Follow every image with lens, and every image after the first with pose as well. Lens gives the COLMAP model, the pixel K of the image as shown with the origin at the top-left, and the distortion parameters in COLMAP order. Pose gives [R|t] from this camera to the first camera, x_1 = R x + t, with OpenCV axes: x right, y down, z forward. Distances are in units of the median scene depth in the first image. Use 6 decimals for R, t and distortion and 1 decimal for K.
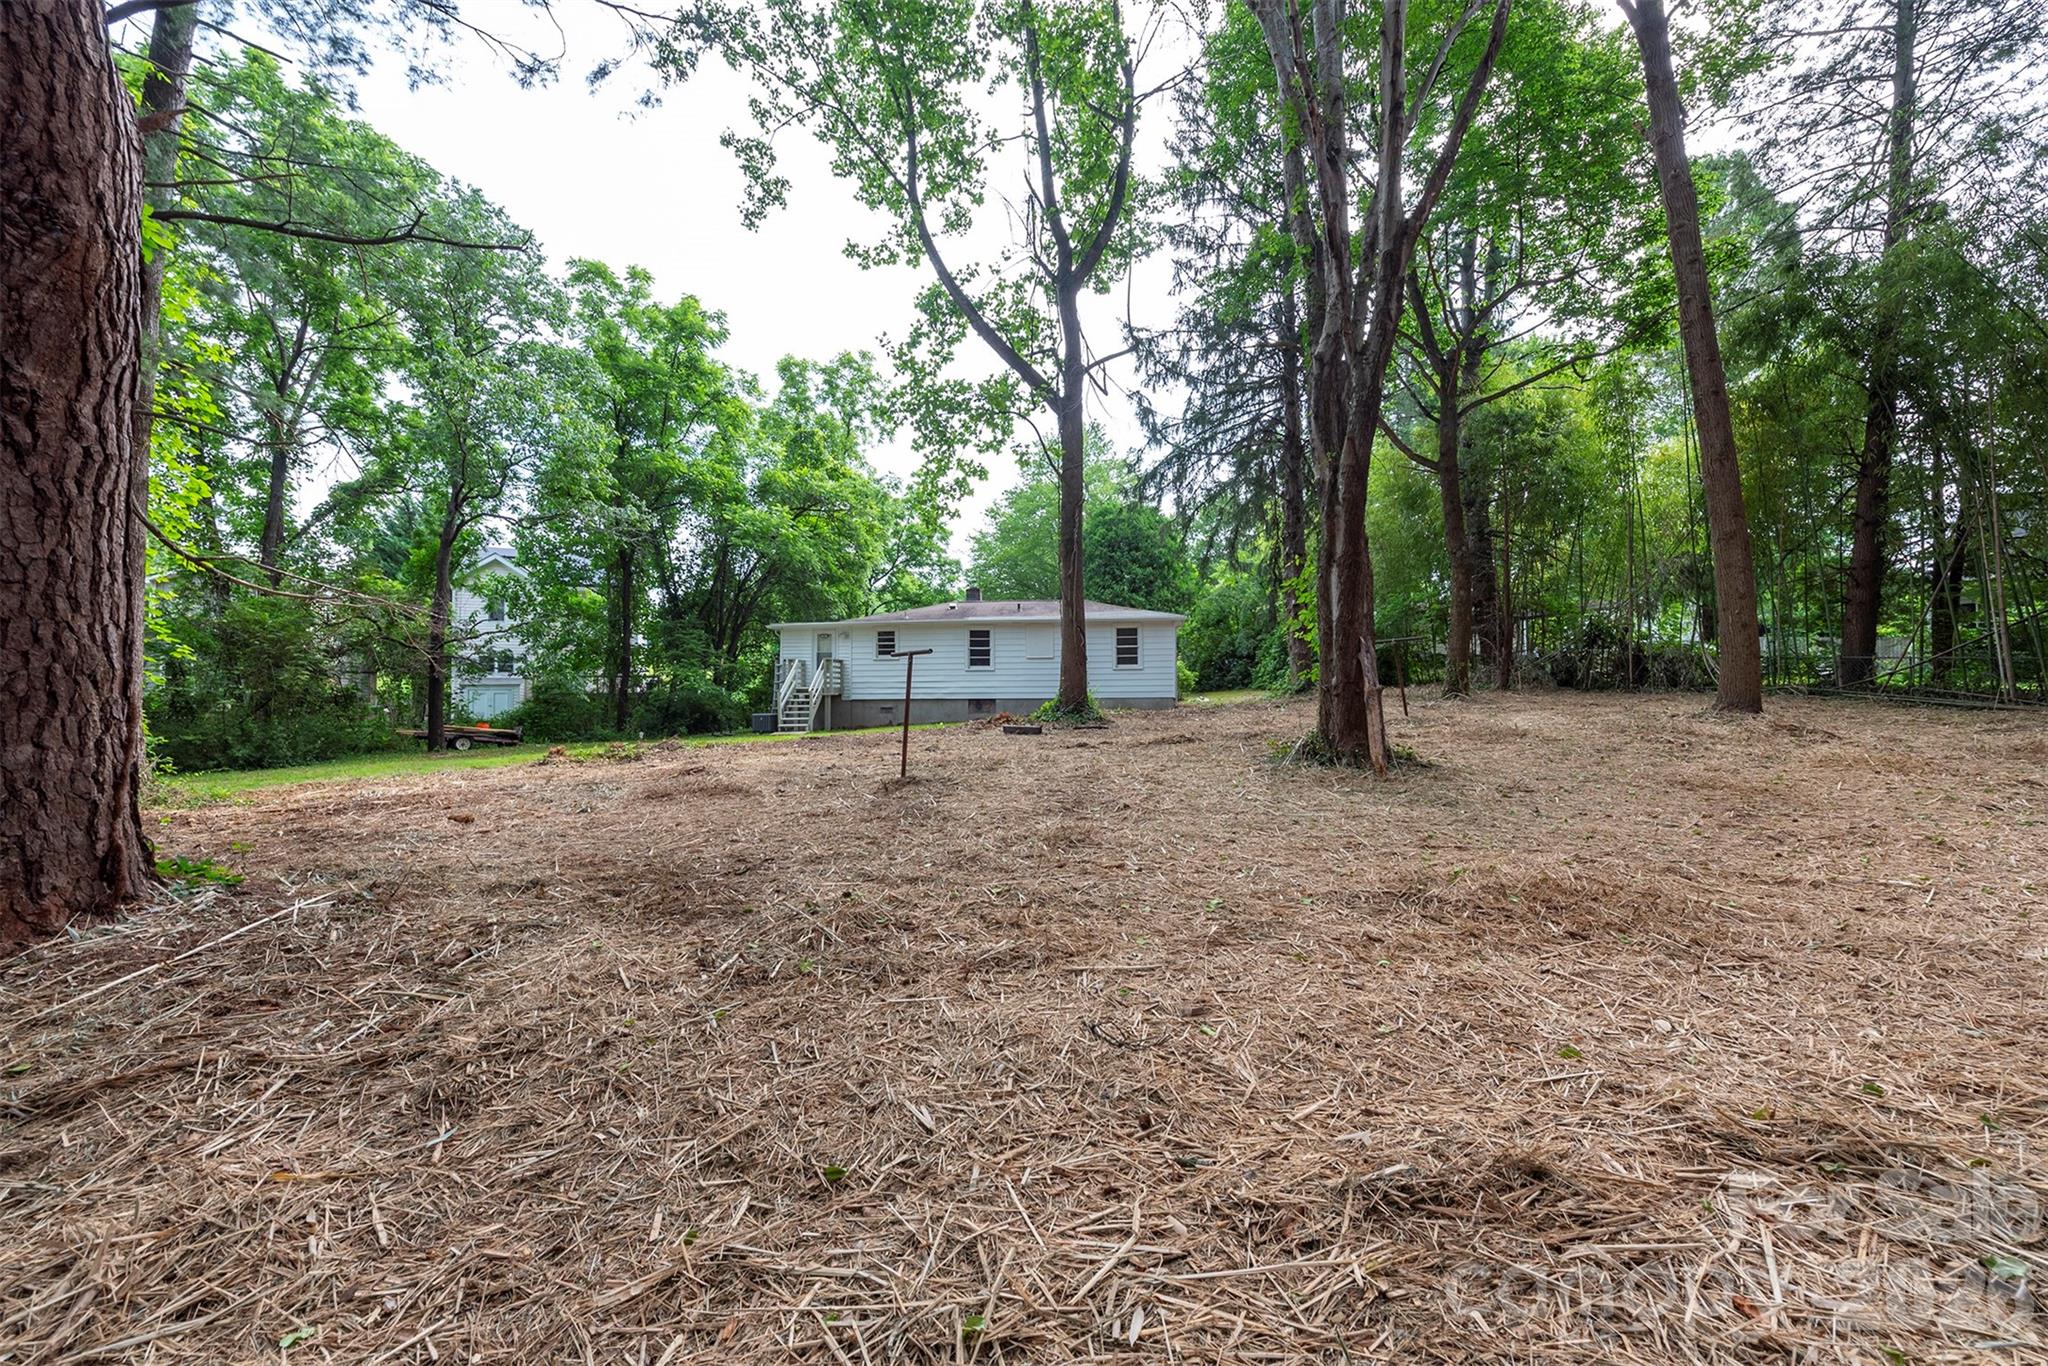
lens RADIAL K [[816.5, 0, 1024.3], [0, 816.5, 687.1], [0, 0, 1]] dist [0.010840, -0.000730]
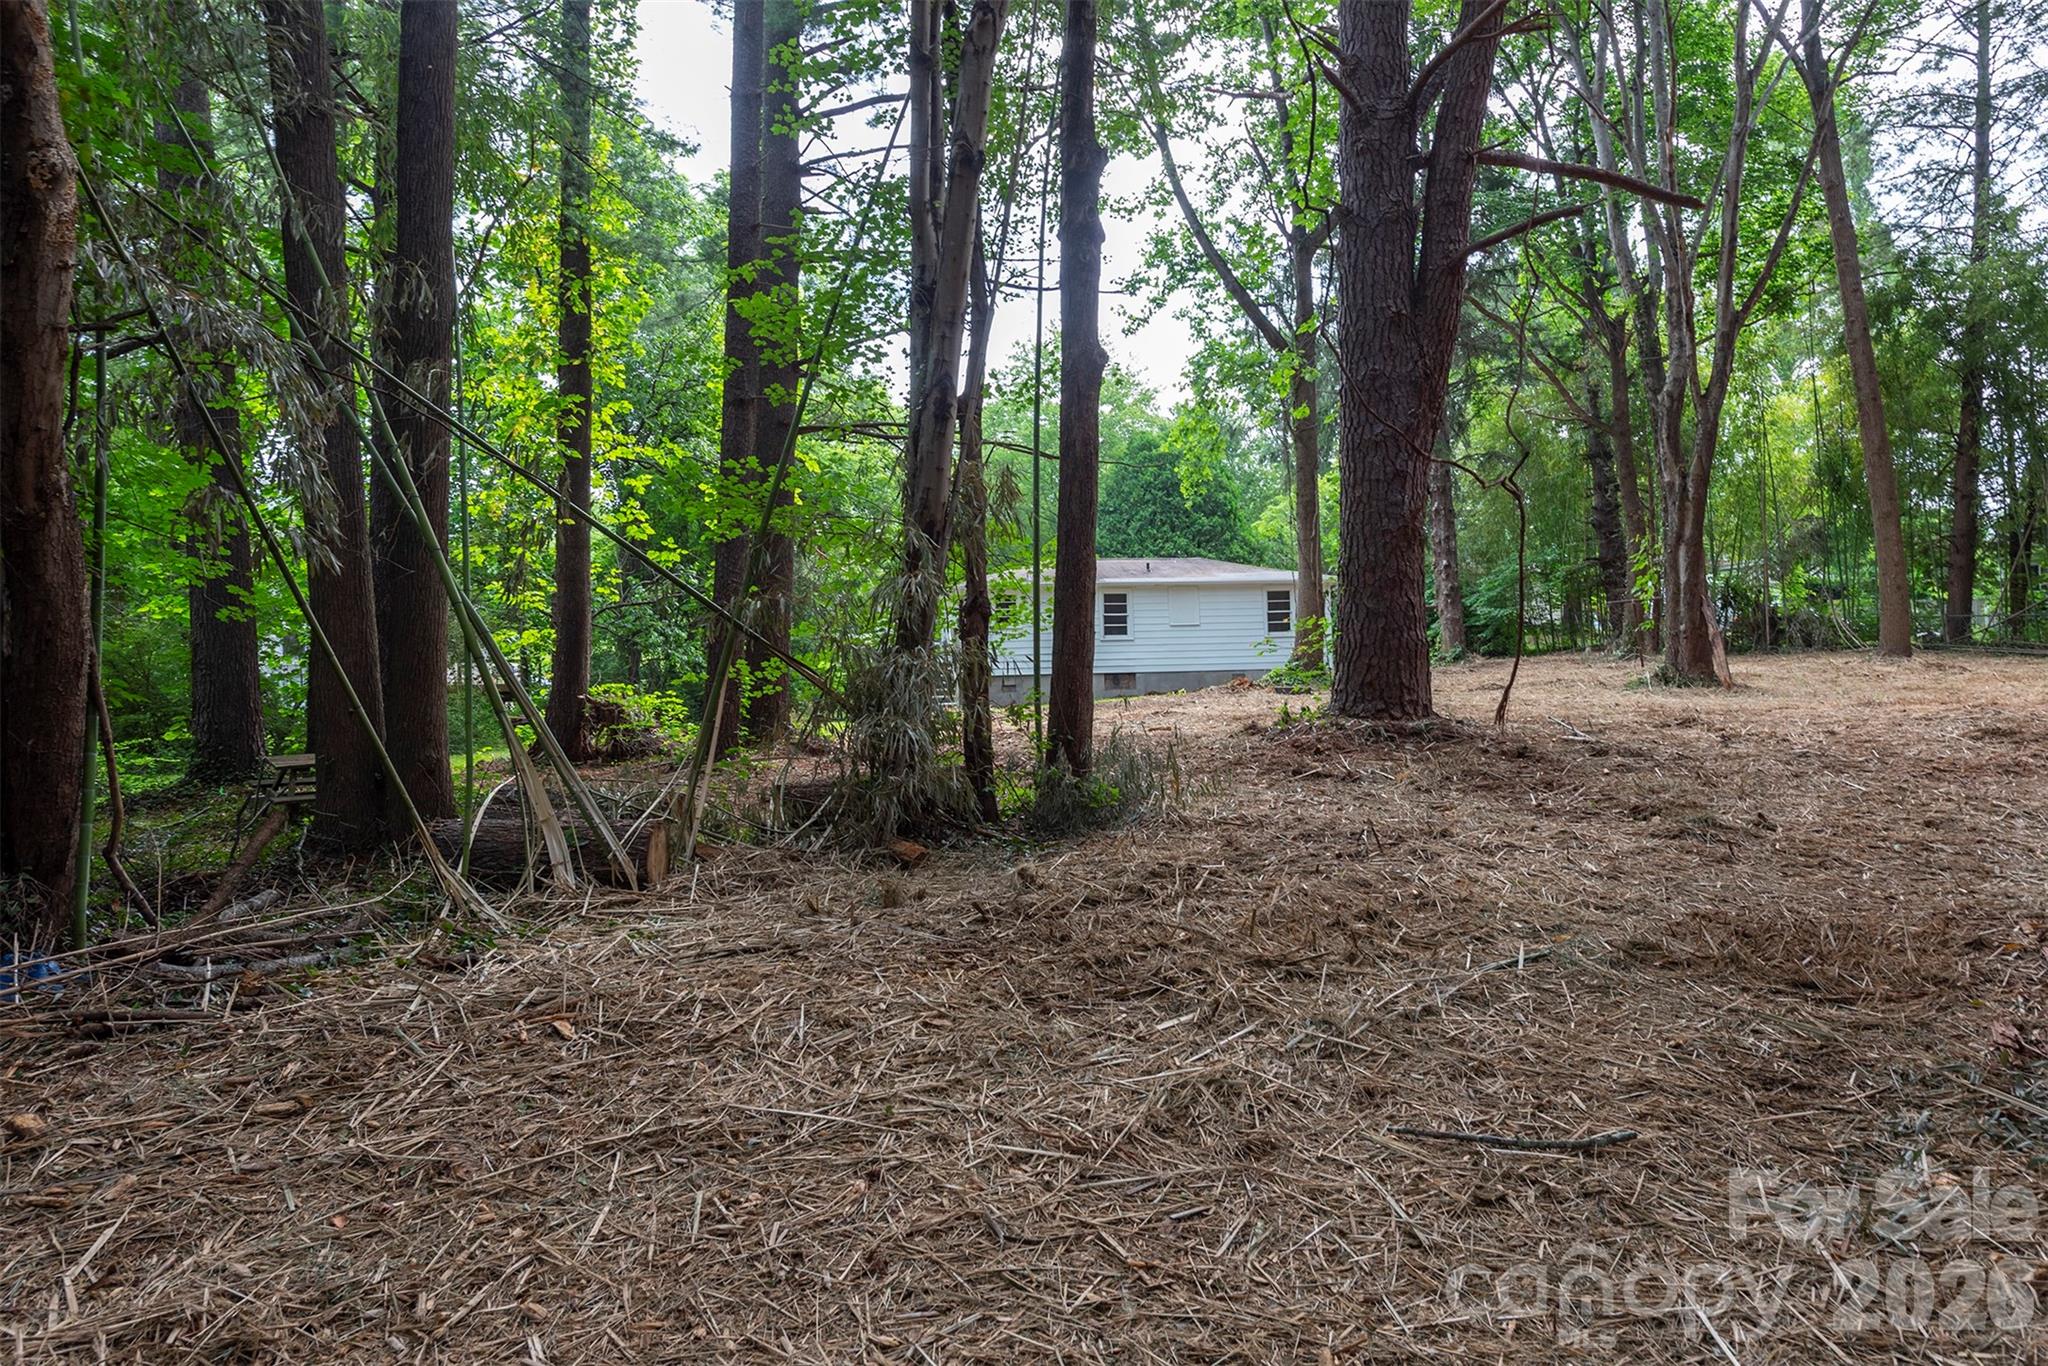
lens RADIAL K [[1374.3, 0, 1023.8], [0, 1374.3, 677.6], [0, 0, 1]] dist [-0.000106, 0.010200]
pose [[0.973741, -0.016944, 0.227025, -0.614646], [0.018834, 0.999804, -0.006160, 0.033607], [-0.226876, 0.010274, 0.973869, -0.499483]]
